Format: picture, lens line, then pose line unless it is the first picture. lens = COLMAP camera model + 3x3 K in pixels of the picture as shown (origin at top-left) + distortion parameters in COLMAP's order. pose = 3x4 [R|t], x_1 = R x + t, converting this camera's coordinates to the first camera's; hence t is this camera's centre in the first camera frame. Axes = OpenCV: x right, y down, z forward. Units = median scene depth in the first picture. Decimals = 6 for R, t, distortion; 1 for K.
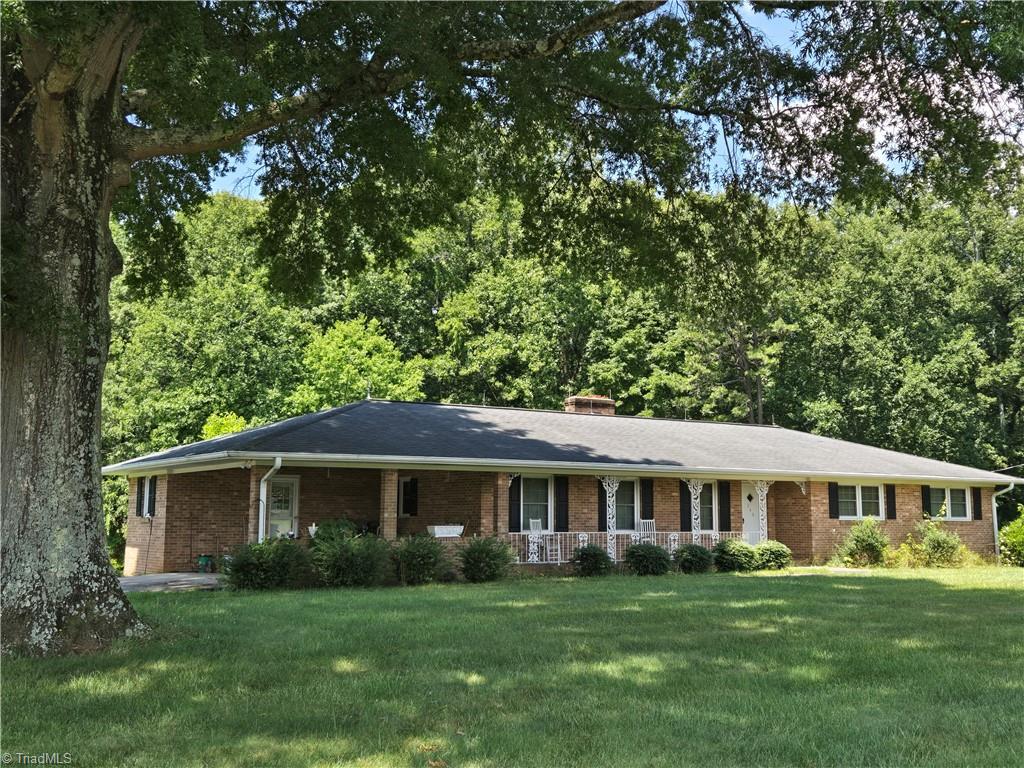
lens RADIAL K [[851.8, 0, 512.0], [0, 851.8, 384.0], [0, 0, 1]] dist [0.033107, -0.003906]
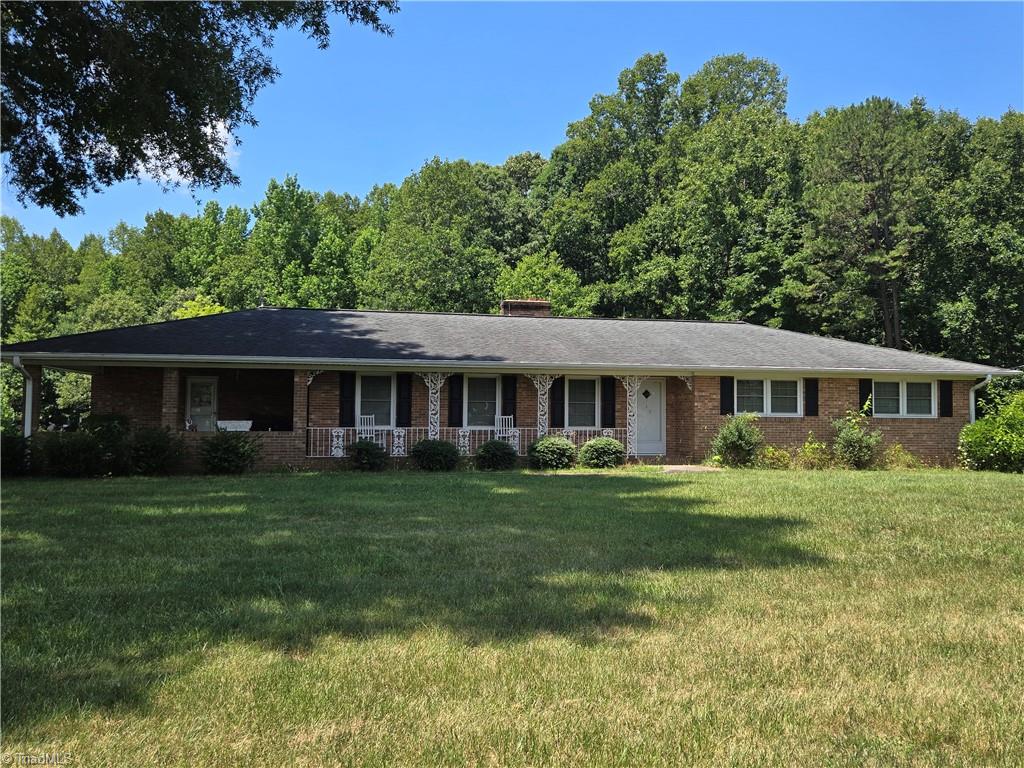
lens RADIAL K [[689.7, 0, 512.0], [0, 689.7, 384.0], [0, 0, 1]] dist [0.022745, -0.001813]
pose [[0.955362, -0.009871, -0.295272, 0.324062], [0.042200, 0.993753, 0.103319, 0.030266], [0.292407, -0.111167, 0.949810, 0.186302]]
